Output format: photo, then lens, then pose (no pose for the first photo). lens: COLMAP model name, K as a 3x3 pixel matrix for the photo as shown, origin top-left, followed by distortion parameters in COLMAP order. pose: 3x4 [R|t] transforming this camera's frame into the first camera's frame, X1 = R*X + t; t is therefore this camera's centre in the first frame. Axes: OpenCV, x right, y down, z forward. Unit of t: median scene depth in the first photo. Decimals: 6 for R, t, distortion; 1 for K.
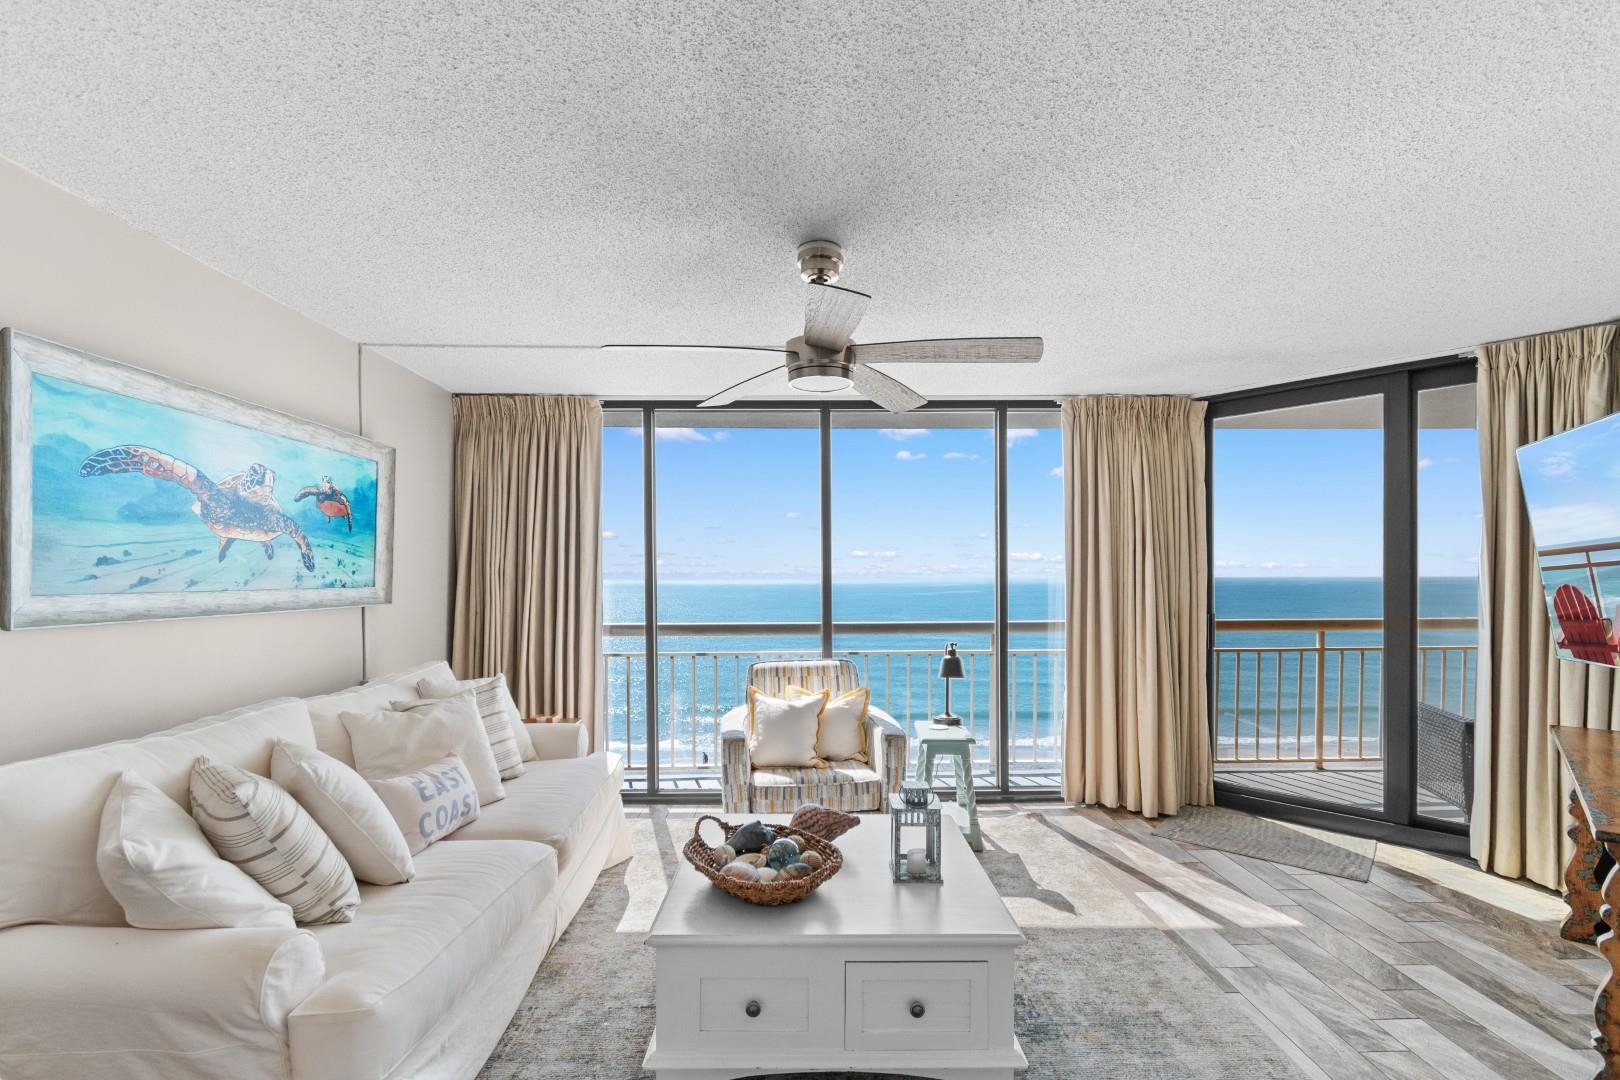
lens RADIAL K [[719.0, 0, 817.2], [0, 719.0, 578.3], [0, 0, 1]] dist [0.003047, -0.001852]
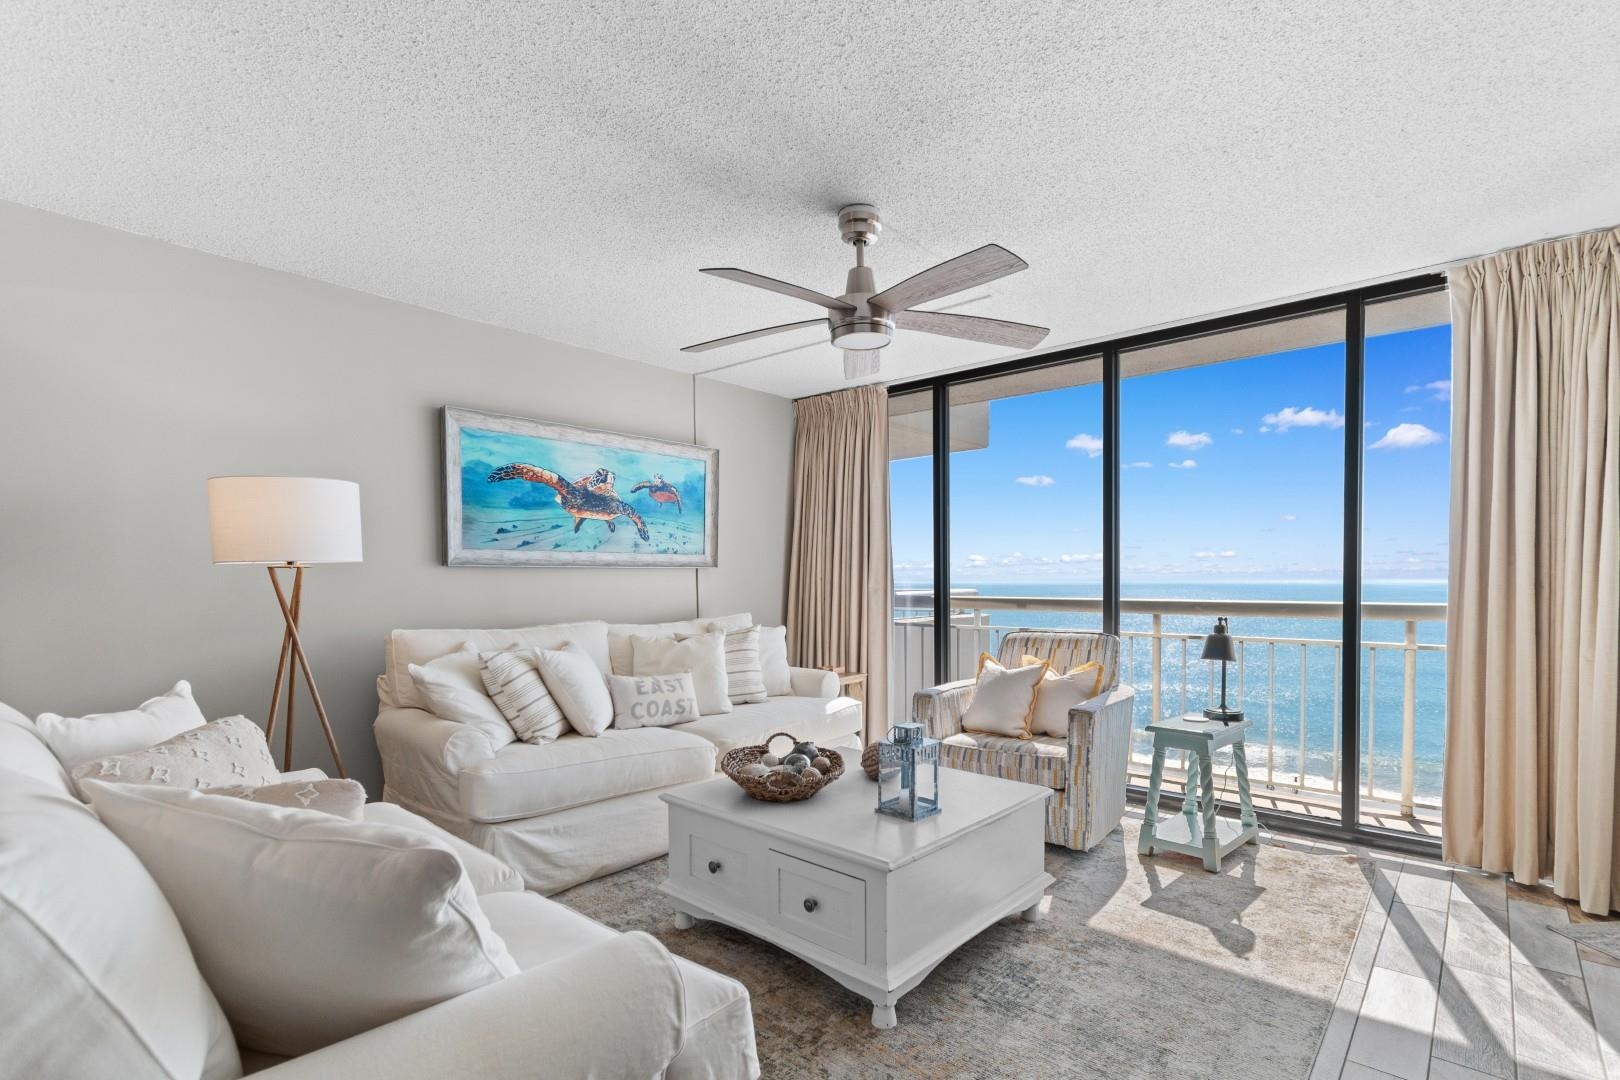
lens RADIAL K [[771.9, 0, 825.9], [0, 771.9, 592.7], [0, 0, 1]] dist [0.016003, -0.000790]
pose [[0.743969, 0.014868, -0.668049, 0.556882], [-0.000310, 0.999760, 0.021906, 0.055441], [0.668214, -0.016090, 0.743795, 0.082436]]
